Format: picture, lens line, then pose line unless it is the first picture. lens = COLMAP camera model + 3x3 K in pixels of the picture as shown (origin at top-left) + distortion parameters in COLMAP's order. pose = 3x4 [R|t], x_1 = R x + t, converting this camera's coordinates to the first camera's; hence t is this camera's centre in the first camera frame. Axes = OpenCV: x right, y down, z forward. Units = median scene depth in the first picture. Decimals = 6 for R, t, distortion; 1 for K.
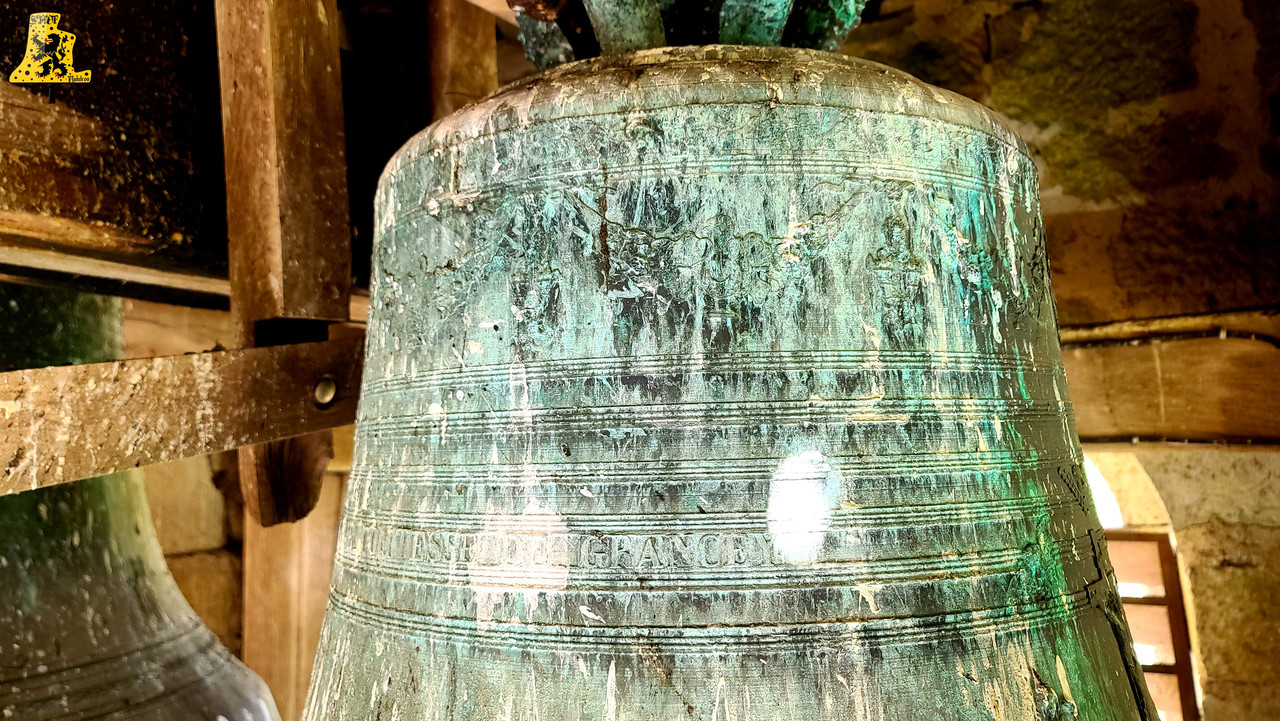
lens RADIAL K [[977.2, 0, 641.0], [0, 977.2, 369.5], [0, 0, 1]] dist [0.026041, -0.010886]
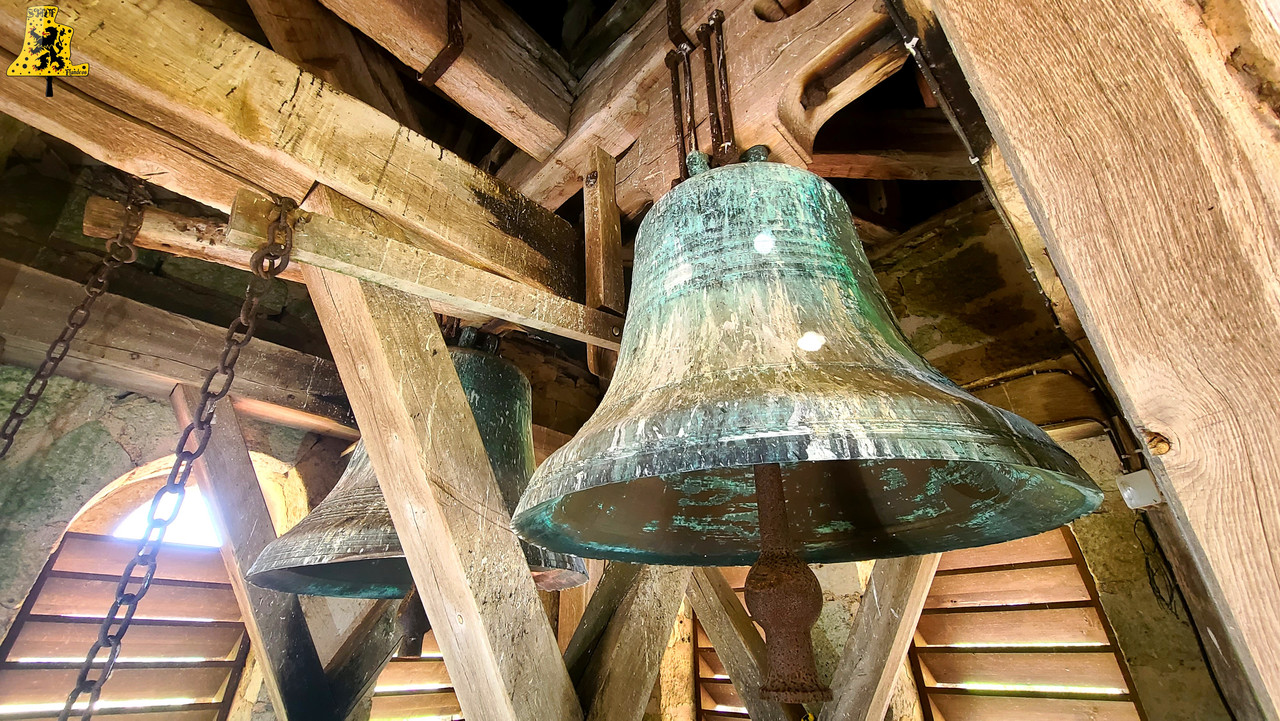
lens RADIAL K [[527.4, 0, 637.9], [0, 527.4, 356.7], [0, 0, 1]] dist [0.002647, -0.000756]
pose [[0.972711, -0.090727, -0.213545, 0.104055], [0.003847, 0.926557, -0.376134, 1.102845], [0.231987, 0.365048, 0.901622, -0.584571]]
